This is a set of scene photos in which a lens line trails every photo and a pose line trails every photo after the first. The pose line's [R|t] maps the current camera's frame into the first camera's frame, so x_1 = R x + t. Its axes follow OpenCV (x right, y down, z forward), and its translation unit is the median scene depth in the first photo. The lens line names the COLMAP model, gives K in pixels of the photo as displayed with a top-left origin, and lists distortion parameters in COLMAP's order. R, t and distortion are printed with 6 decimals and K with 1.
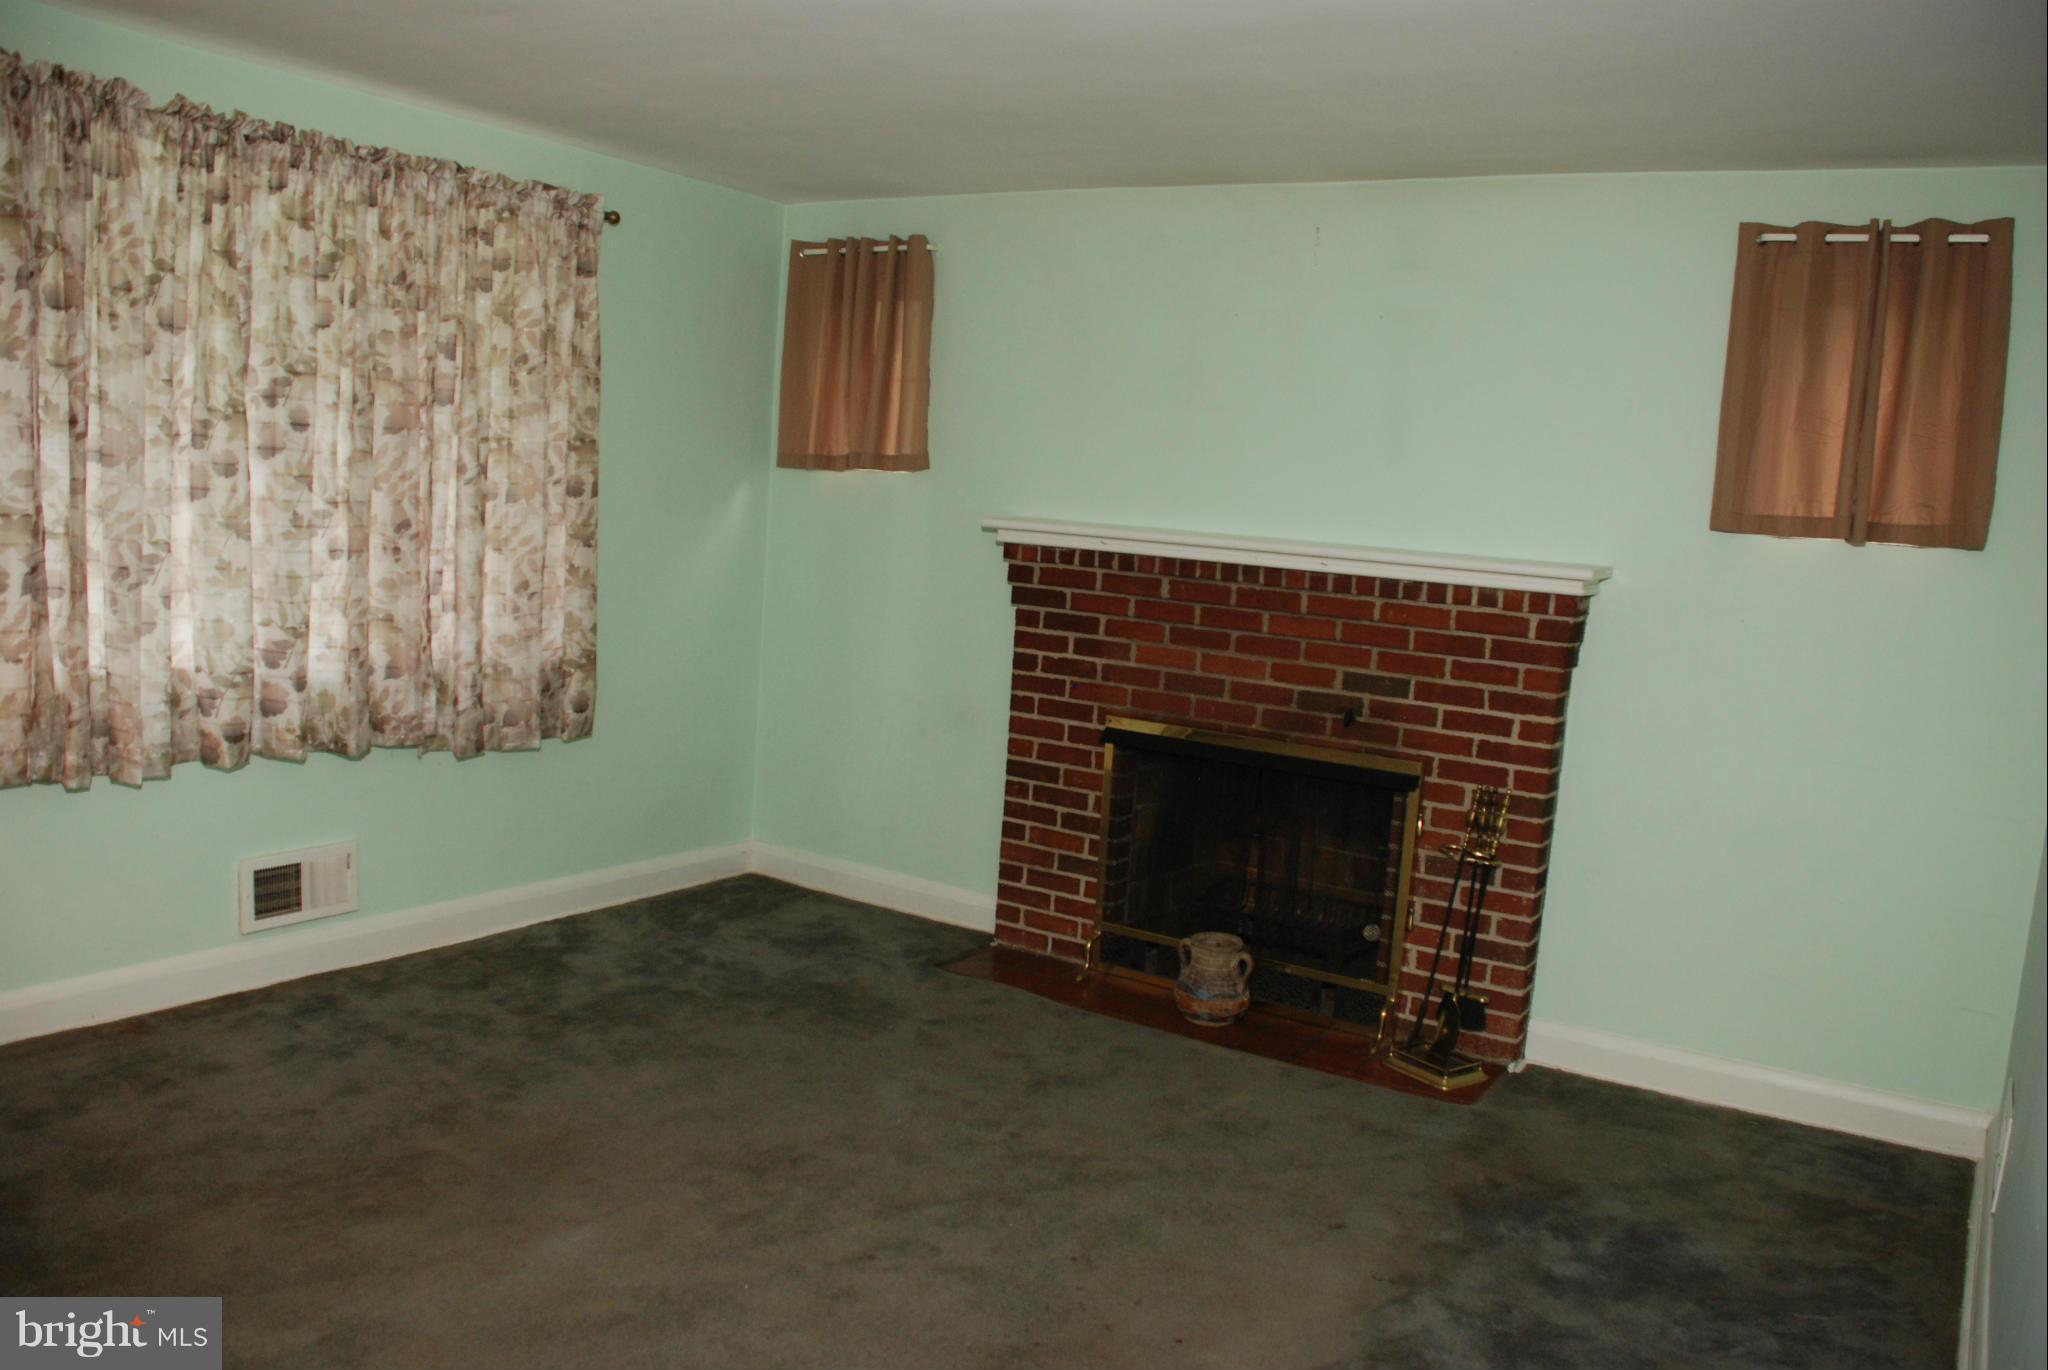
lens RADIAL K [[1591.4, 0, 1024.0], [0, 1591.4, 685.0], [0, 0, 1]] dist [-0.165397, 0.123498]
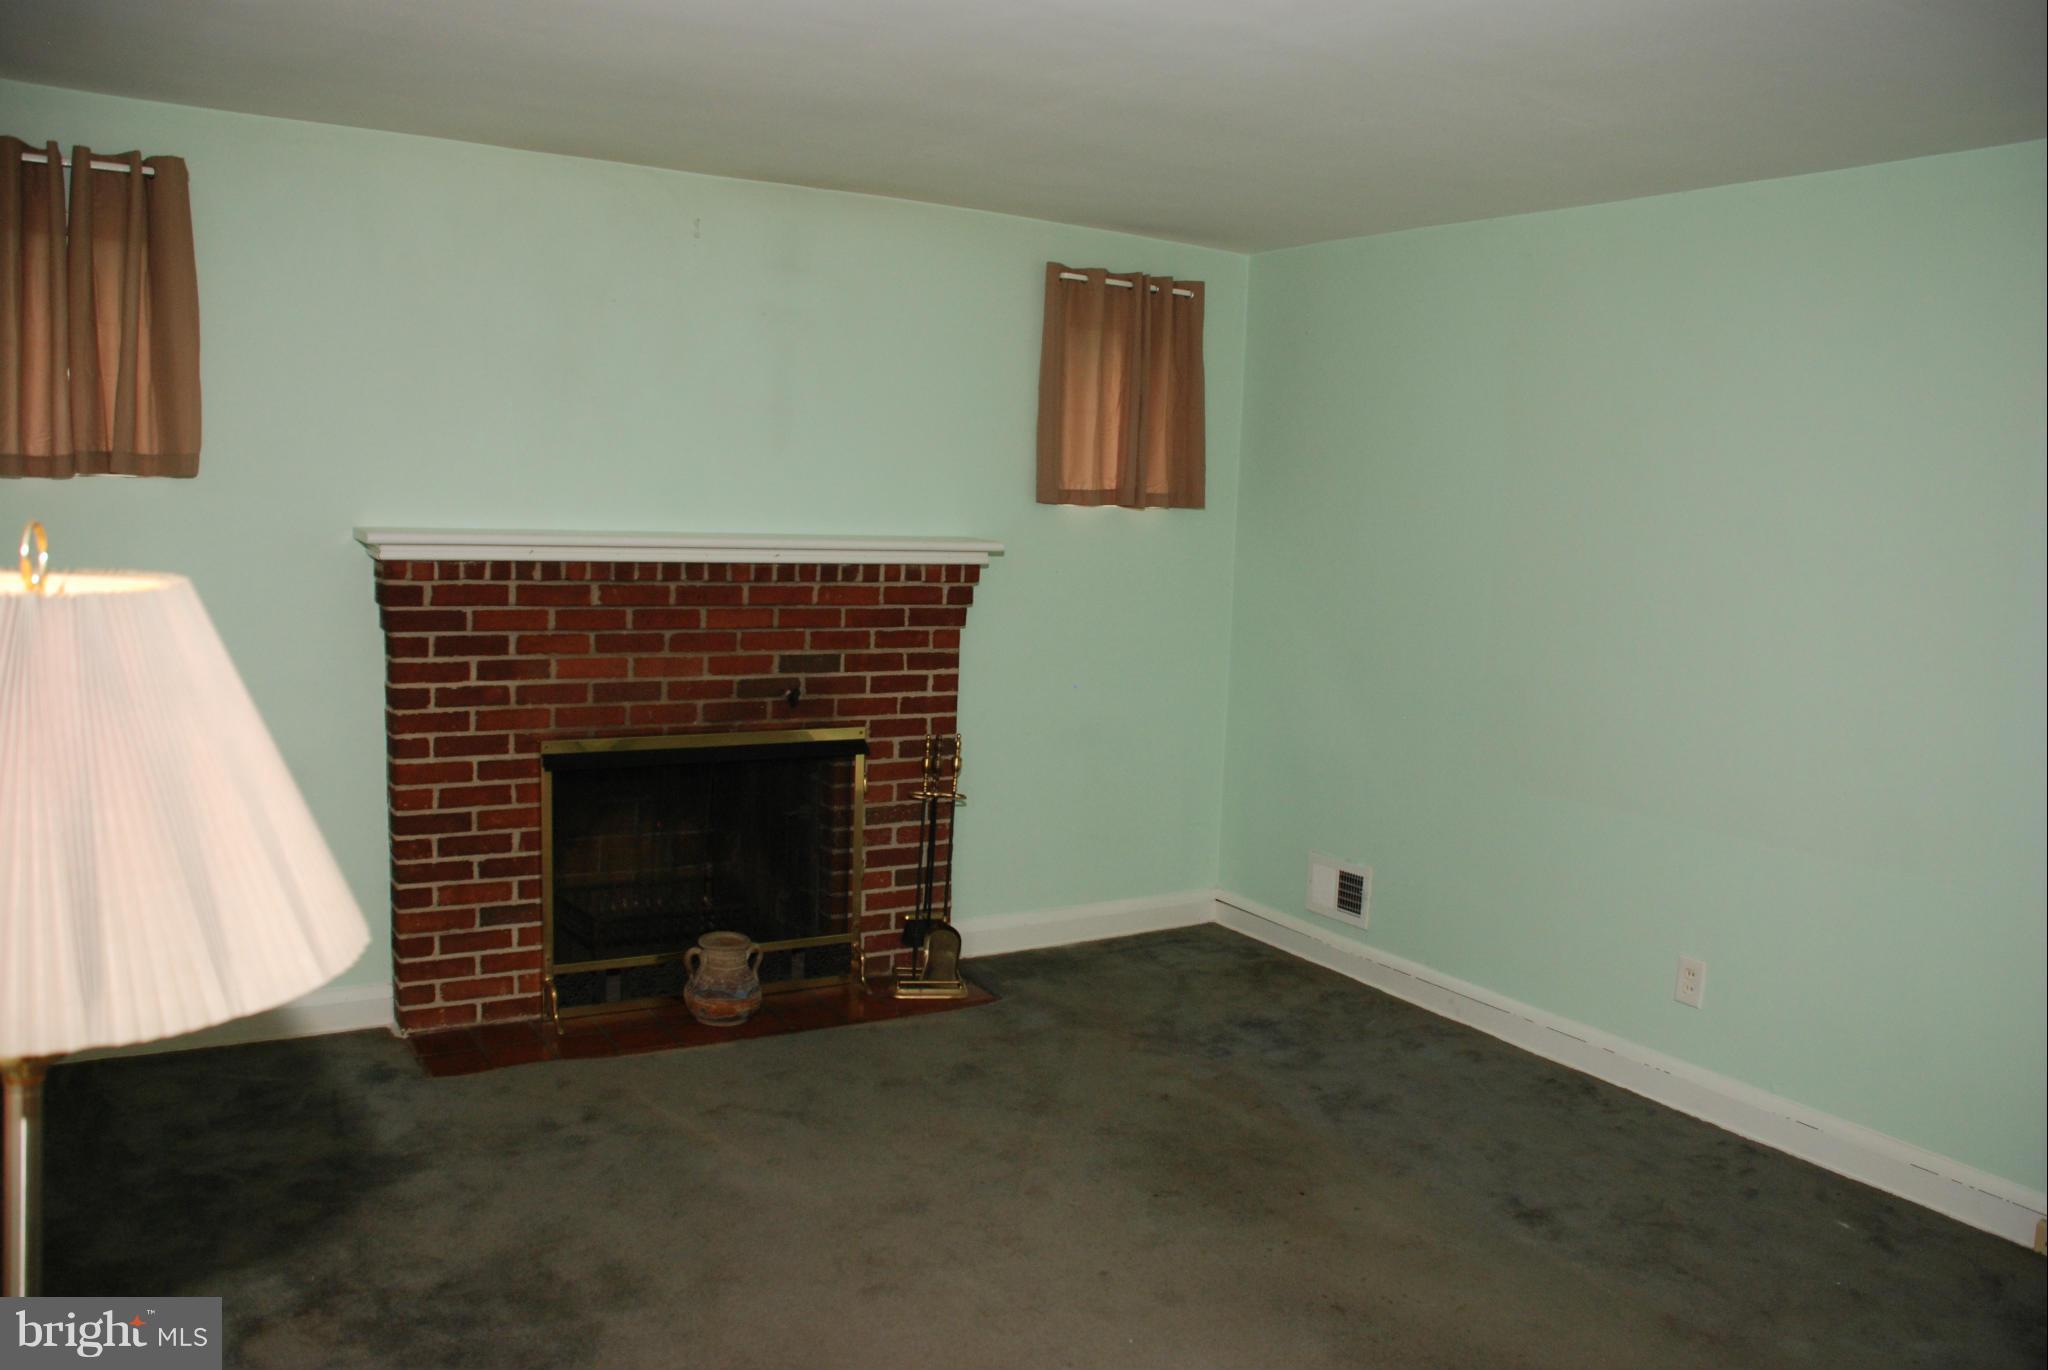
lens RADIAL K [[1591.4, 0, 1024.0], [0, 1591.4, 685.0], [0, 0, 1]] dist [-0.165397, 0.123498]
pose [[0.449218, -0.151009, 0.880568, -0.640042], [0.105273, 0.987693, 0.115676, -0.091806], [-0.887198, 0.040736, 0.459587, 0.365664]]
